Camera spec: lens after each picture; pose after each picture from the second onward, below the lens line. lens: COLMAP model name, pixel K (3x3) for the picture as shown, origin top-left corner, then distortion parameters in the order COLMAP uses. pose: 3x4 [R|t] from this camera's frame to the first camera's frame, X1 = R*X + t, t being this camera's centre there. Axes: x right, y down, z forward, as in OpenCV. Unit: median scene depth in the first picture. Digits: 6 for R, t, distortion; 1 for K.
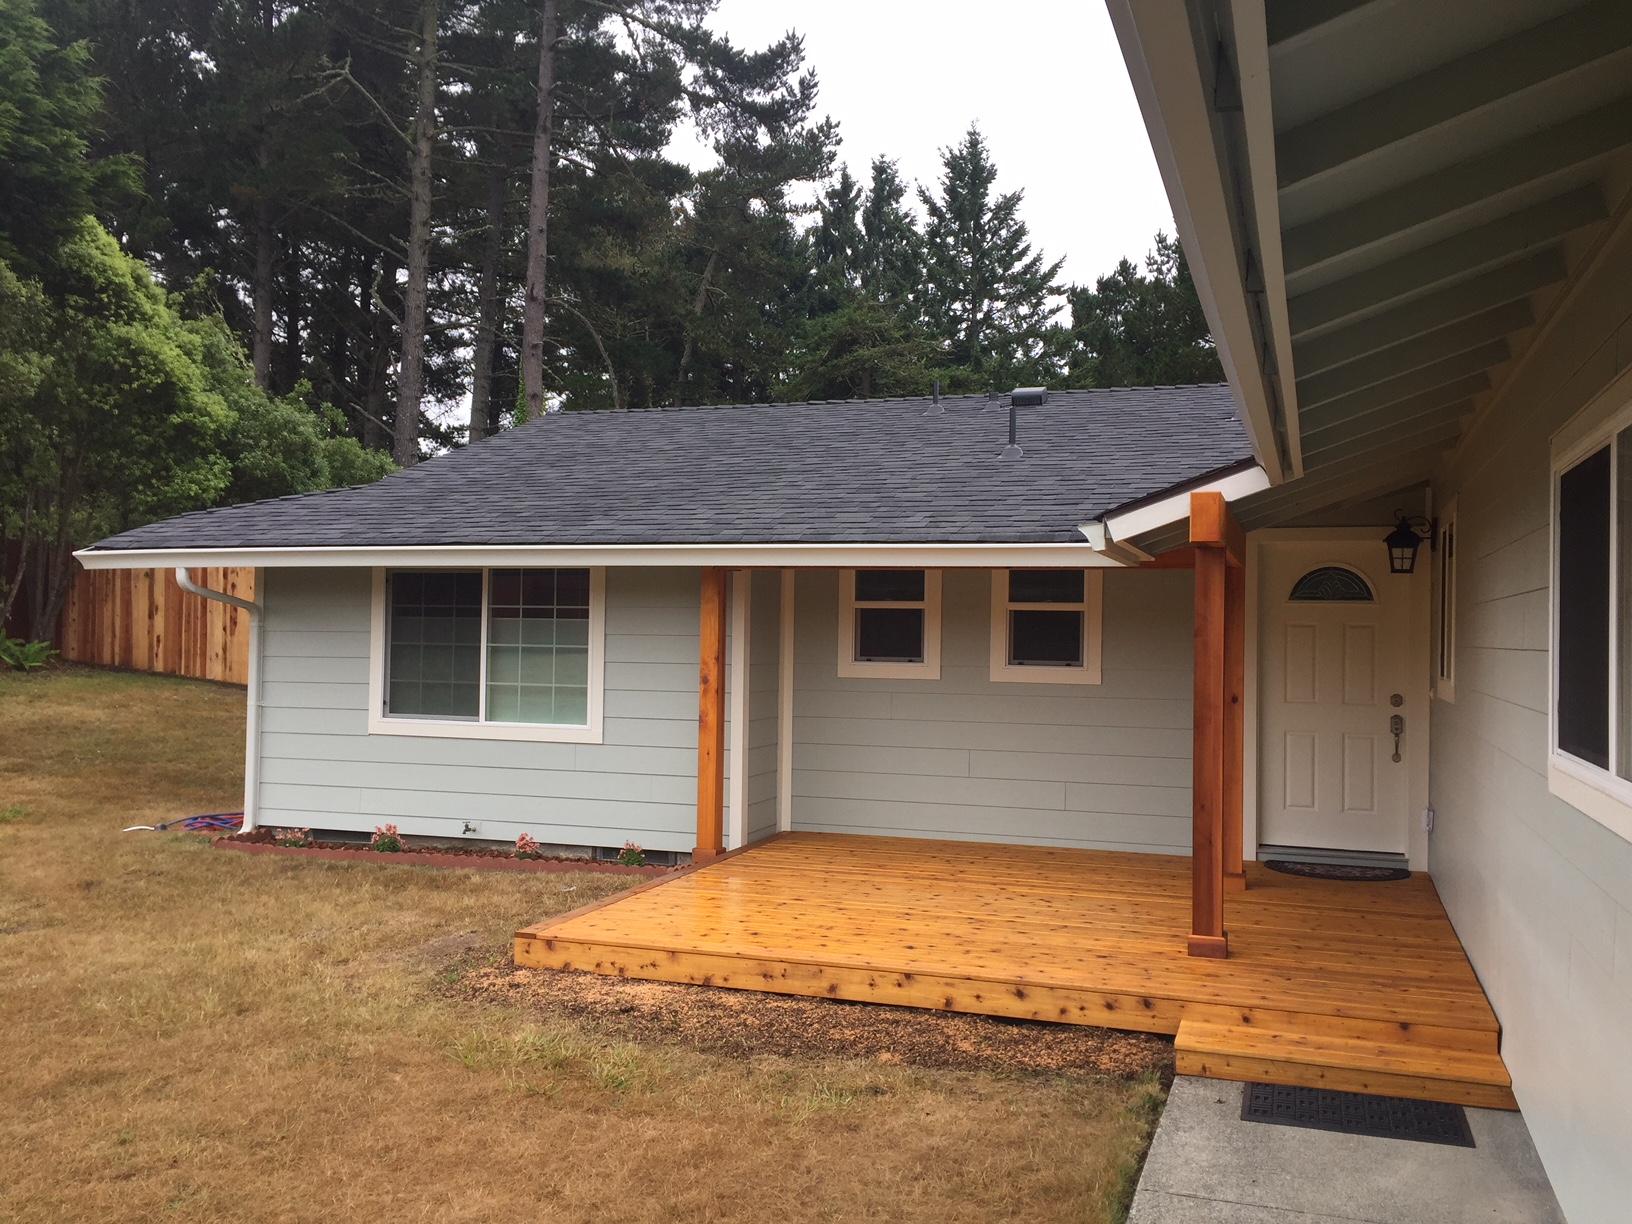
lens RADIAL K [[1405.4, 0, 816.0], [0, 1405.4, 612.0], [0, 0, 1]] dist [0.093506, -0.091197]
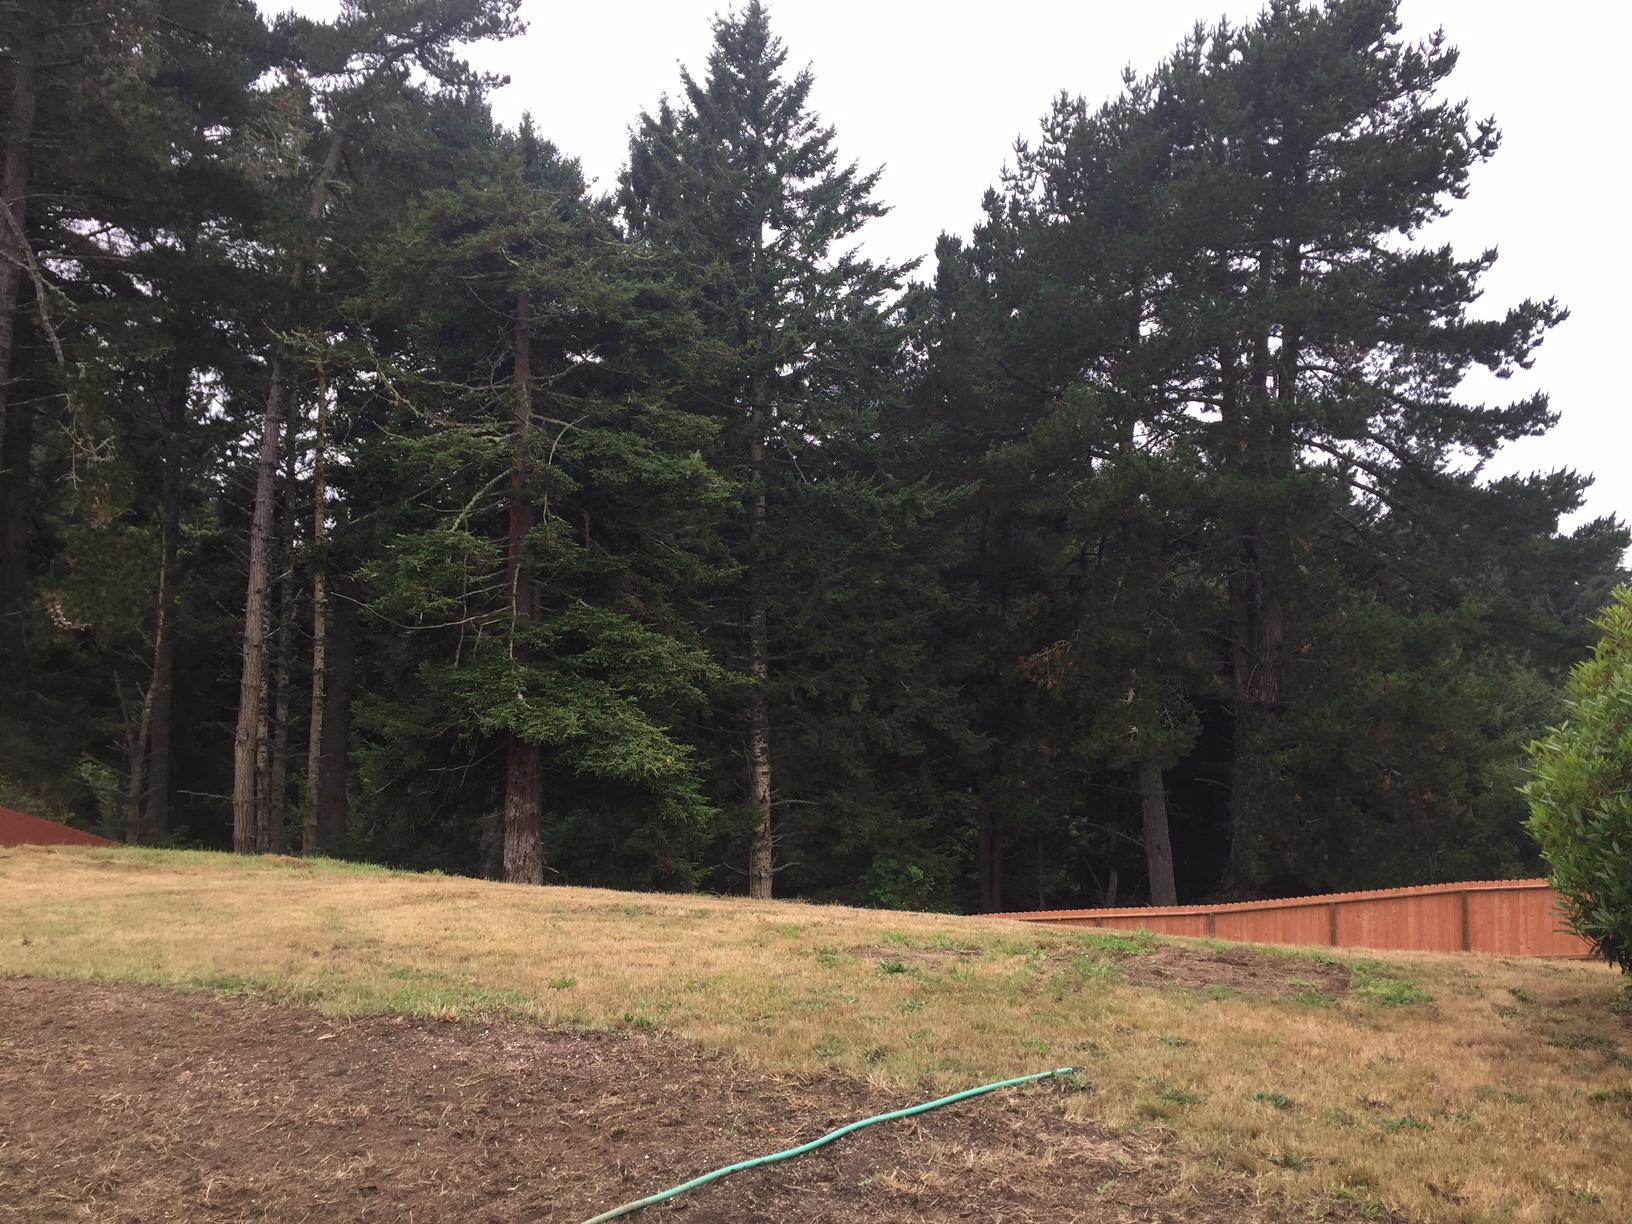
lens RADIAL K [[1400.1, 0, 814.3], [0, 1400.1, 620.3], [0, 0, 1]] dist [0.086675, -0.105437]
pose [[0.999826, -0.009948, -0.015805, 0.201558], [0.009471, 0.999505, -0.029990, 0.011168], [0.016096, 0.029835, 0.999425, 0.368083]]
